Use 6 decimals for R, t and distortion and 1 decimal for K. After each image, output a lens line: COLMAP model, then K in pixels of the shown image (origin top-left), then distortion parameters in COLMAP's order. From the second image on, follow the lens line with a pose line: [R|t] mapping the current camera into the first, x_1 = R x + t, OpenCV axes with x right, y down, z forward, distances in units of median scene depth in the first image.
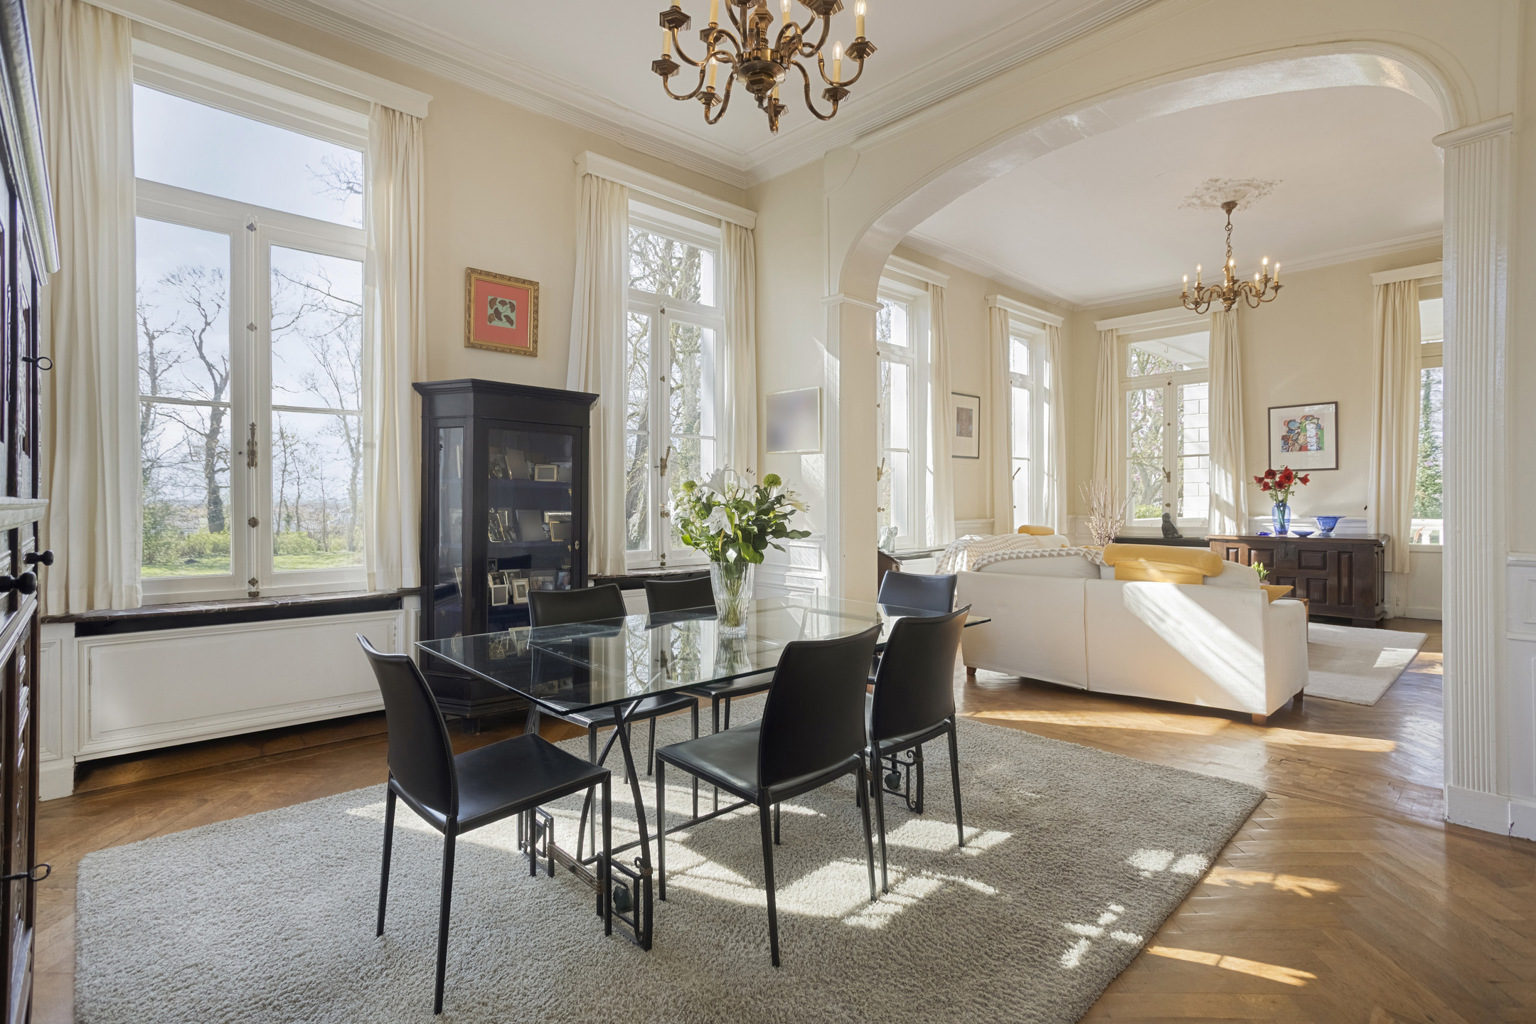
lens RADIAL K [[766.7, 0, 768.0], [0, 766.7, 512.0], [0, 0, 1]] dist [-0.001161, 0.000408]
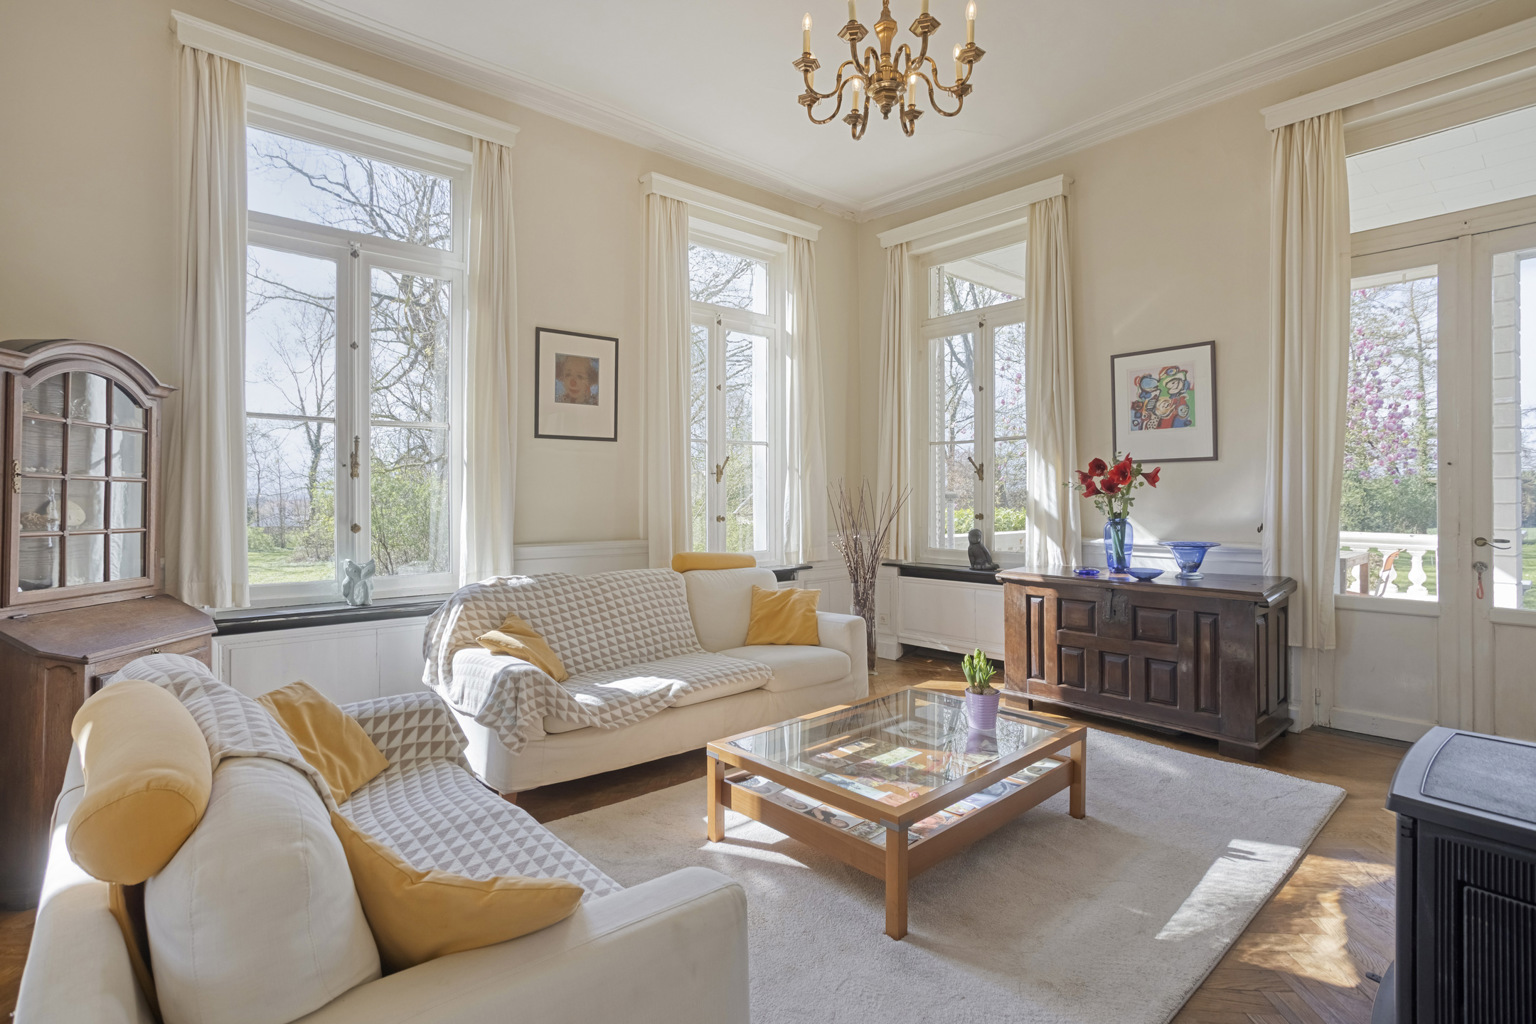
lens RADIAL K [[751.9, 0, 768.6], [0, 751.9, 493.3], [0, 0, 1]] dist [-0.022347, 0.000929]
pose [[0.998892, 0.002252, -0.047018, 0.432406], [-0.002948, 0.999887, -0.014734, -0.021075], [0.046979, 0.014856, 0.998785, 0.426712]]
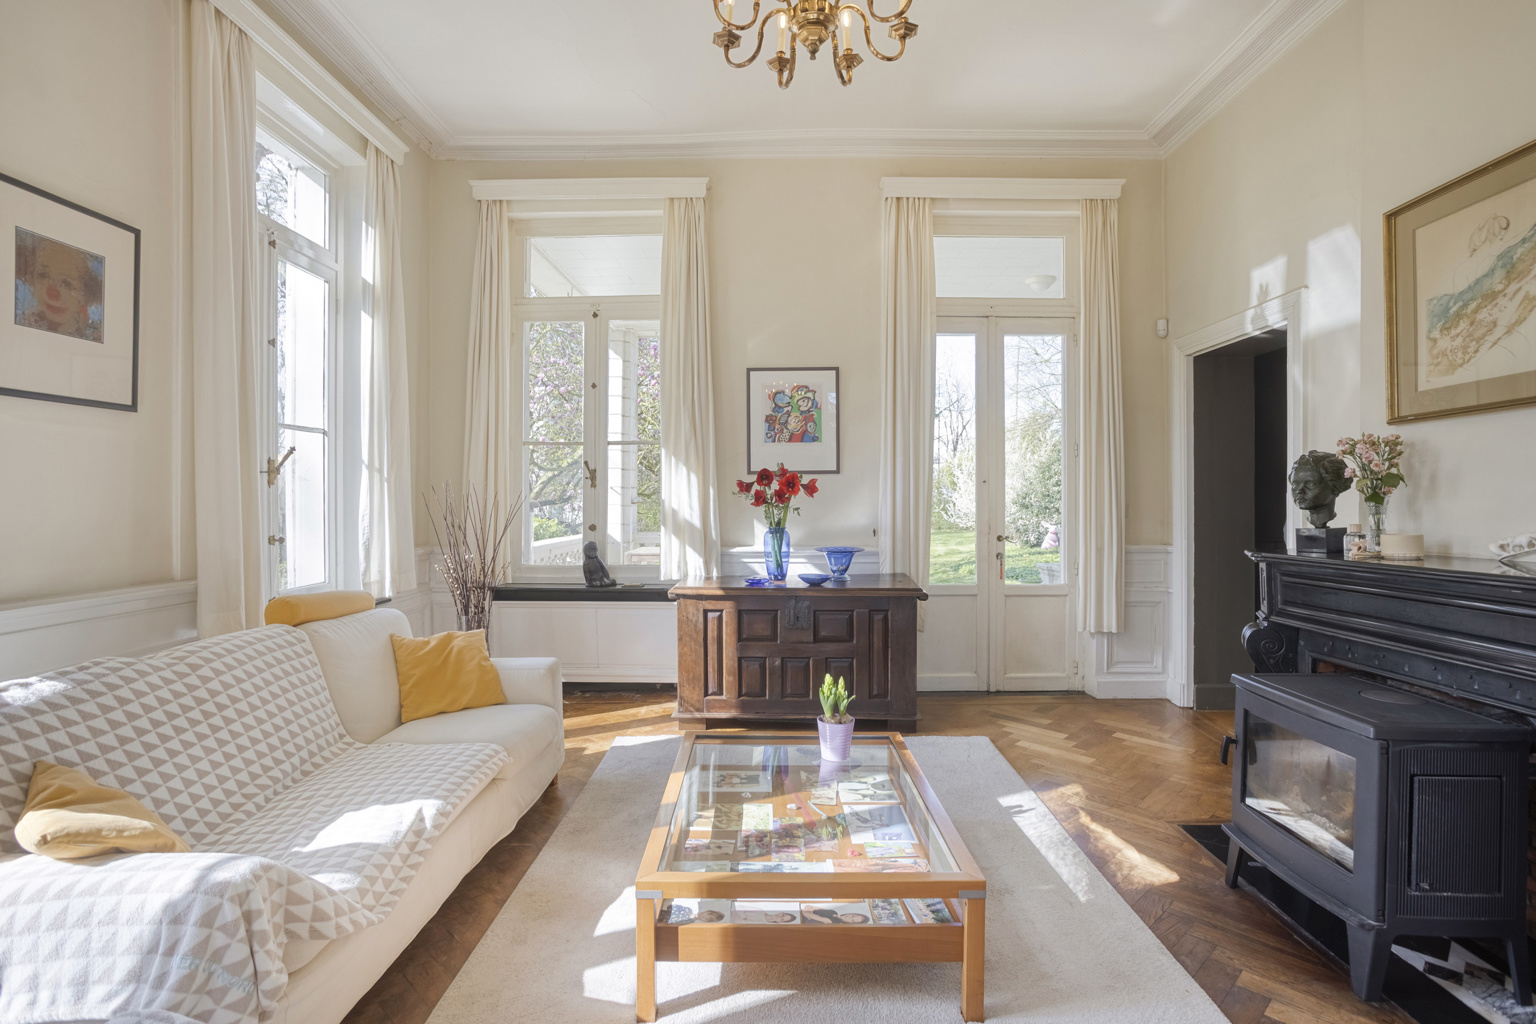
lens RADIAL K [[762.5, 0, 764.2], [0, 762.5, 504.4], [0, 0, 1]] dist [-0.072778, 0.046979]
pose [[0.712834, -0.000323, 0.701333, 0.248307], [0.004310, 0.999983, -0.003921, -0.026523], [-0.701320, 0.005818, 0.712823, 0.583057]]
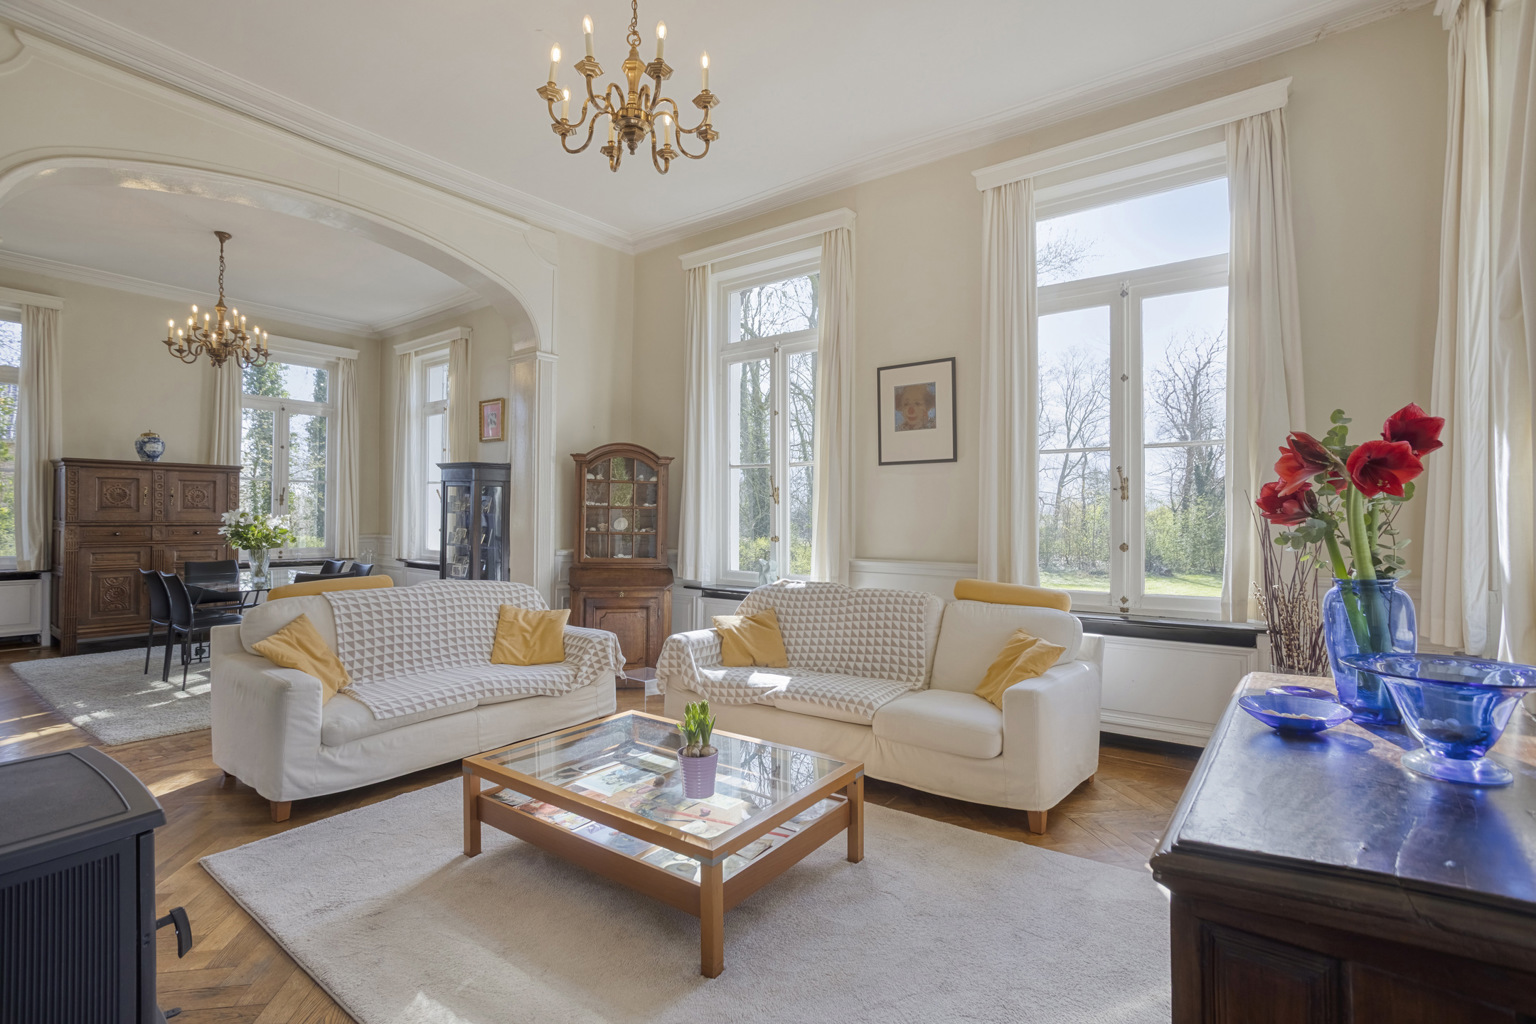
lens RADIAL K [[730.1, 0, 772.7], [0, 730.1, 515.9], [0, 0, 1]] dist [-0.016250, 0.000302]
pose [[0.150540, -0.001070, -0.988603, 0.829705], [-0.021941, 0.999749, -0.004424, -0.022958], [0.988360, 0.022357, 0.150479, 0.797329]]
